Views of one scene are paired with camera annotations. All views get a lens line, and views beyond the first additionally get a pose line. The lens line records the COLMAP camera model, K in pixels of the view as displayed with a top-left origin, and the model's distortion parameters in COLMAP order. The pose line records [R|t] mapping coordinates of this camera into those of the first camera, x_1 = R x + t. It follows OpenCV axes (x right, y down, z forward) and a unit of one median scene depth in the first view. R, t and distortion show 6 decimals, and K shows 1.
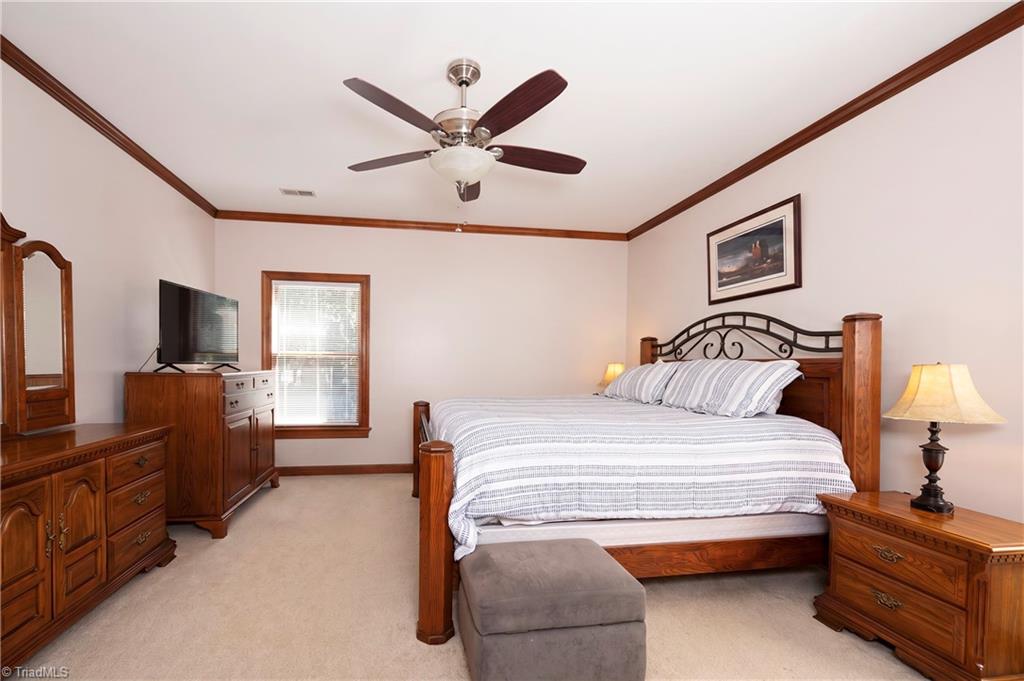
lens RADIAL K [[421.7, 0, 469.8], [0, 421.7, 371.1], [0, 0, 1]] dist [-0.000401, -0.000437]
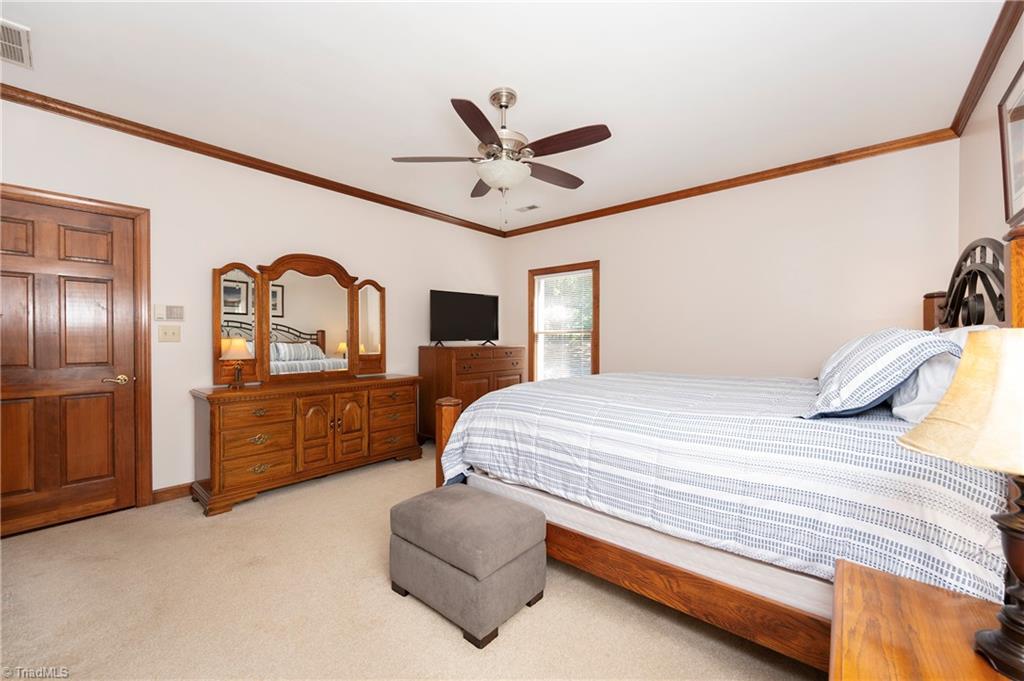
lens RADIAL K [[402.8, 0, 511.7], [0, 402.8, 340.3], [0, 0, 1]] dist [-0.001274, -0.000232]
pose [[0.655758, -0.008271, -0.754926, 0.646660], [-0.004714, 0.999876, -0.015049, 0.002178], [0.754956, 0.013427, 0.655638, 0.203444]]
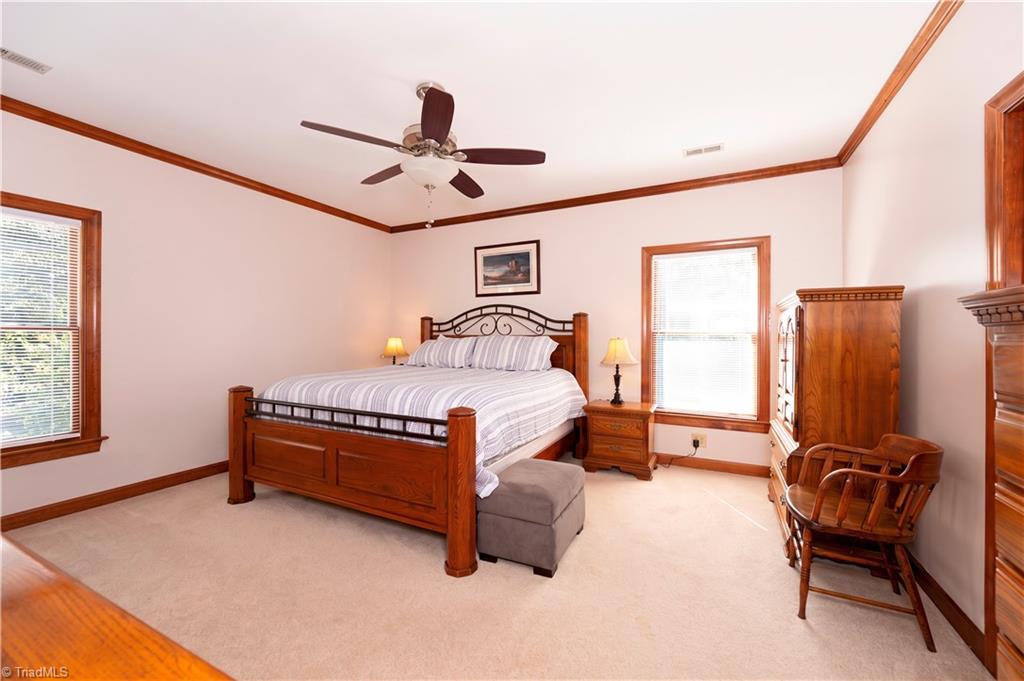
lens RADIAL K [[402.8, 0, 512.4], [0, 402.8, 336.0], [0, 0, 1]] dist [-0.001274, -0.000232]
pose [[0.579189, -0.006194, 0.815170, -0.599294], [0.018378, 0.999816, -0.005461, -0.017717], [-0.814986, 0.018144, 0.579196, 0.134096]]
